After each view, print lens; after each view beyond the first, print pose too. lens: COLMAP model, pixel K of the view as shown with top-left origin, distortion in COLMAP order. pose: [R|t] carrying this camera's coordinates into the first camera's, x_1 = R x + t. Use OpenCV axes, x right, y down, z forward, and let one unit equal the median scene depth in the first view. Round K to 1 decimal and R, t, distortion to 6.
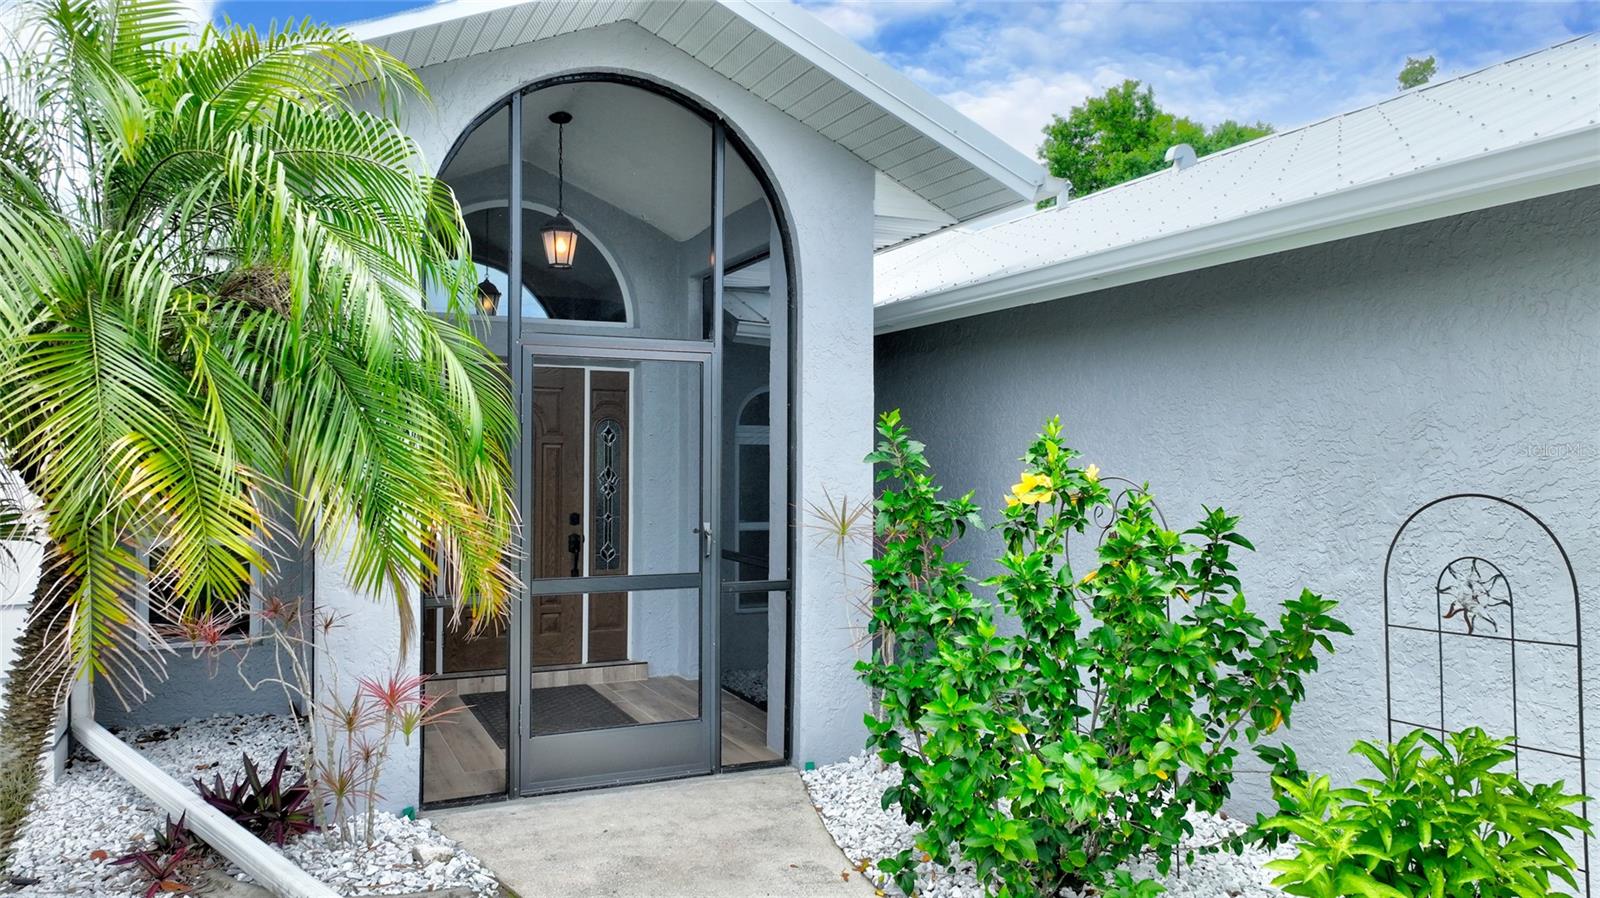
lens RADIAL K [[1126.7, 0, 796.9], [0, 1126.7, 448.6], [0, 0, 1]] dist [0.006193, -0.001235]
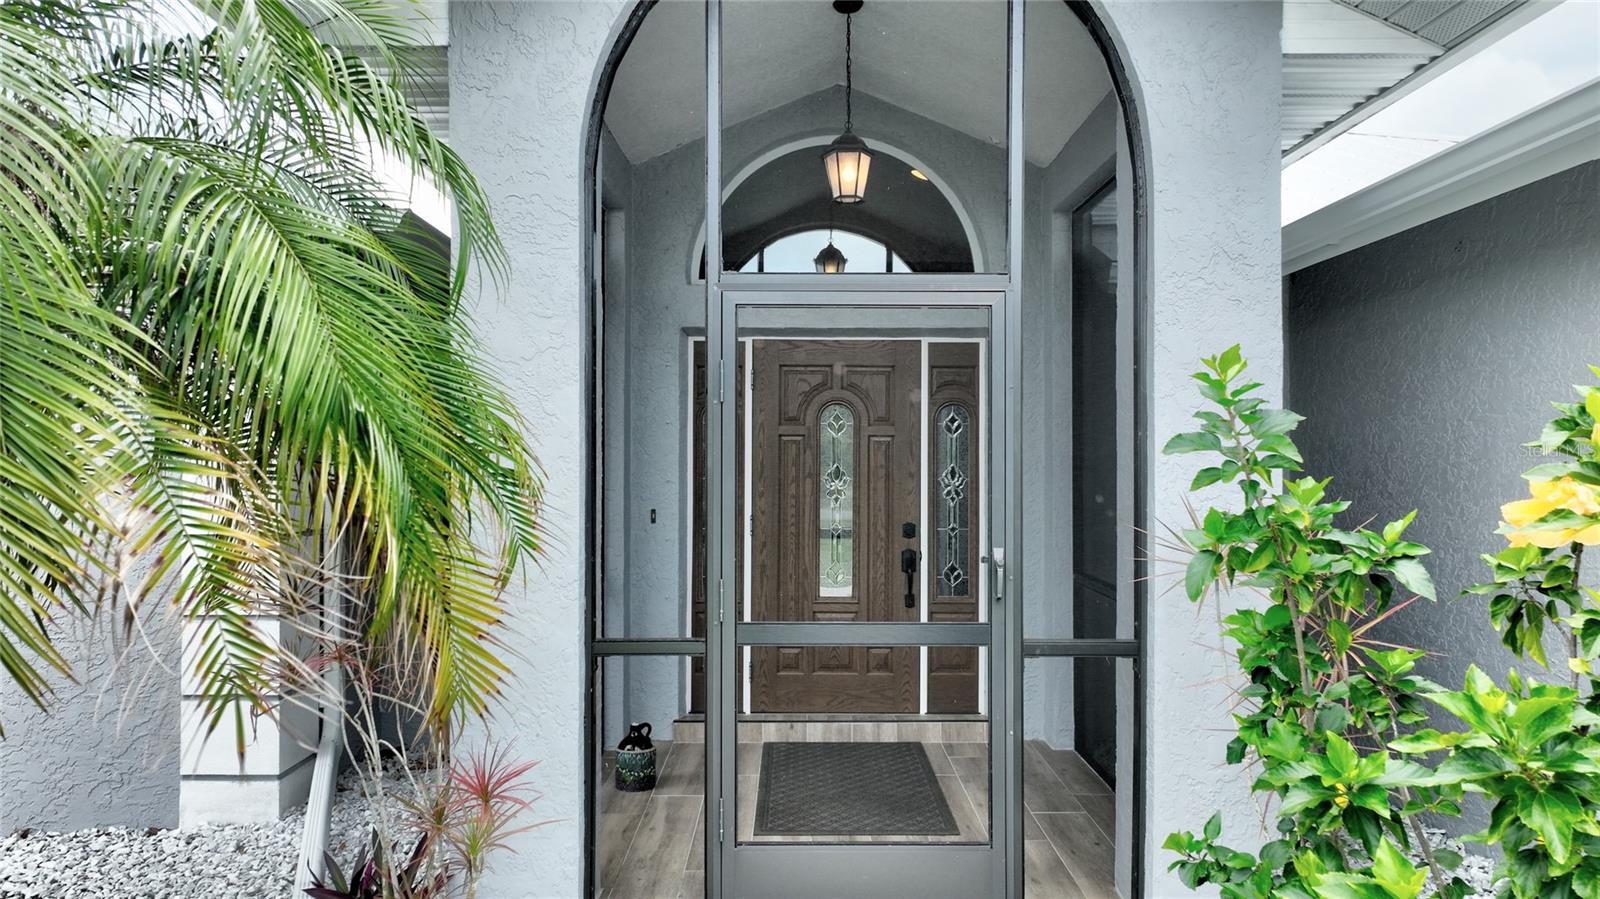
lens RADIAL K [[1126.7, 0, 806.4], [0, 1126.7, 452.0], [0, 0, 1]] dist [0.006193, -0.001235]
pose [[0.911522, -0.003428, -0.411237, 0.074287], [0.004516, 0.999988, 0.001673, 0.006466], [0.411226, -0.003382, 0.911527, 0.292341]]
